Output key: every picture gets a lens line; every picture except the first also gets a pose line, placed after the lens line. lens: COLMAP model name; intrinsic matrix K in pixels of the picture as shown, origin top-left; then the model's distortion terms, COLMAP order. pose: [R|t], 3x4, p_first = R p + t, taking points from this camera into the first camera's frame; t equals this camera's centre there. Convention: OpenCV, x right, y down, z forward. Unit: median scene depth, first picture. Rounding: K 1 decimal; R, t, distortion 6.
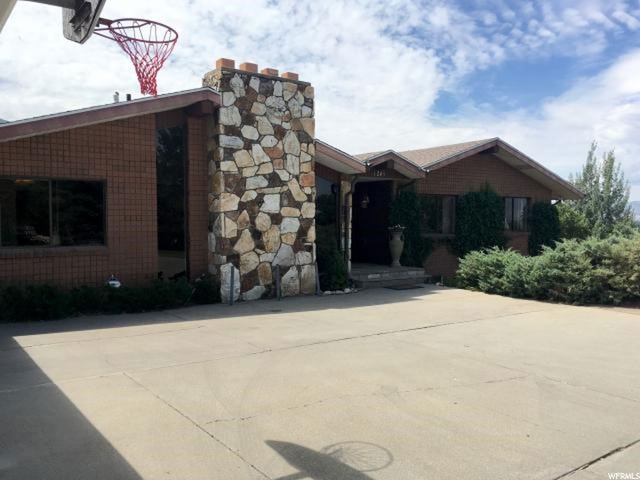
lens RADIAL K [[552.6, 0, 320.7], [0, 552.6, 240.1], [0, 0, 1]] dist [0.084059, -0.102518]
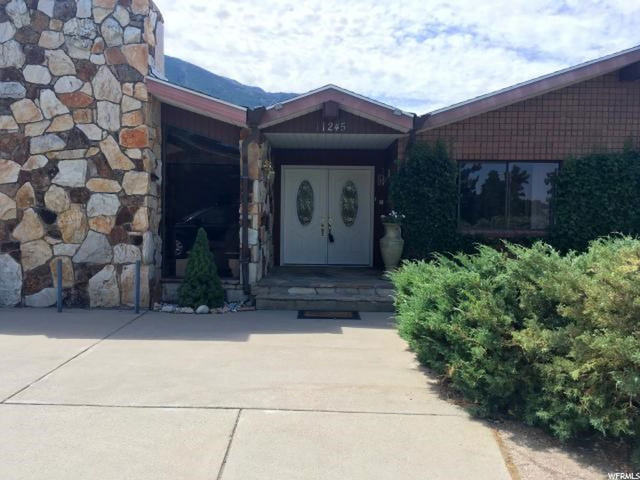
lens RADIAL K [[552.6, 0, 320.7], [0, 552.6, 240.1], [0, 0, 1]] dist [0.084059, -0.102518]
pose [[0.791518, 0.041973, -0.609703, 0.598369], [-0.036200, 0.999107, 0.021785, -0.008174], [0.610073, 0.004828, 0.792331, 0.629269]]
